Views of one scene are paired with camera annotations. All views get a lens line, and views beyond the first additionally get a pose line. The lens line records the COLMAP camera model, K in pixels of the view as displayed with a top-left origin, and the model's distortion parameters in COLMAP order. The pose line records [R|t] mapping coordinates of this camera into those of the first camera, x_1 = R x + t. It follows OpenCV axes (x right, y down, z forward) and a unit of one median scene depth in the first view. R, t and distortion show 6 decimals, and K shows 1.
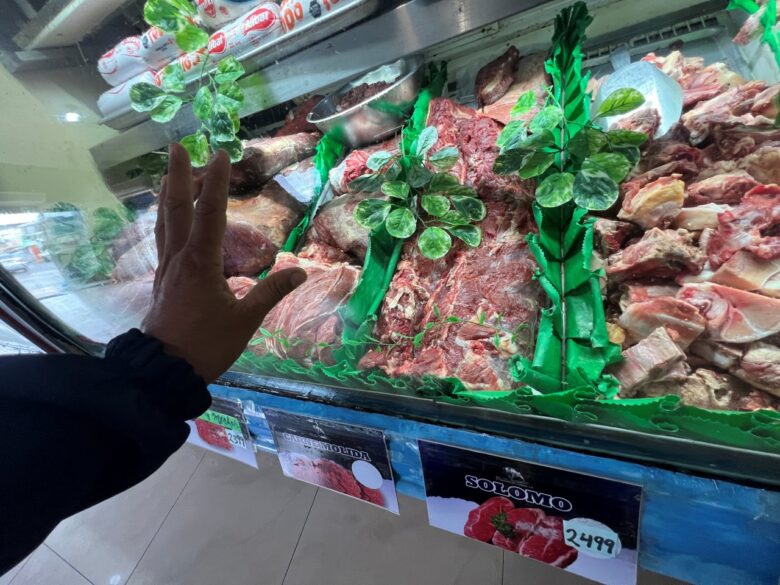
lens RADIAL K [[315.4, 0, 394.1], [0, 315.4, 293.3], [0, 0, 1]] dist [-0.002633, -0.000045]
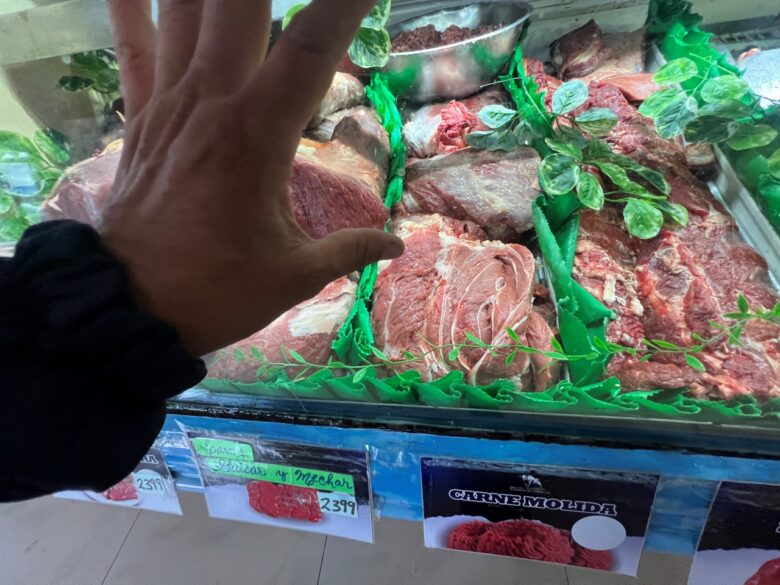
lens RADIAL K [[315.4, 0, 387.8], [0, 315.4, 294.3], [0, 0, 1]] dist [-0.002633, -0.000045]
pose [[0.960574, 0.004912, 0.277982, -0.590880], [-0.006740, 0.999961, 0.005620, 0.024784], [-0.277944, -0.007271, 0.960570, 0.356221]]
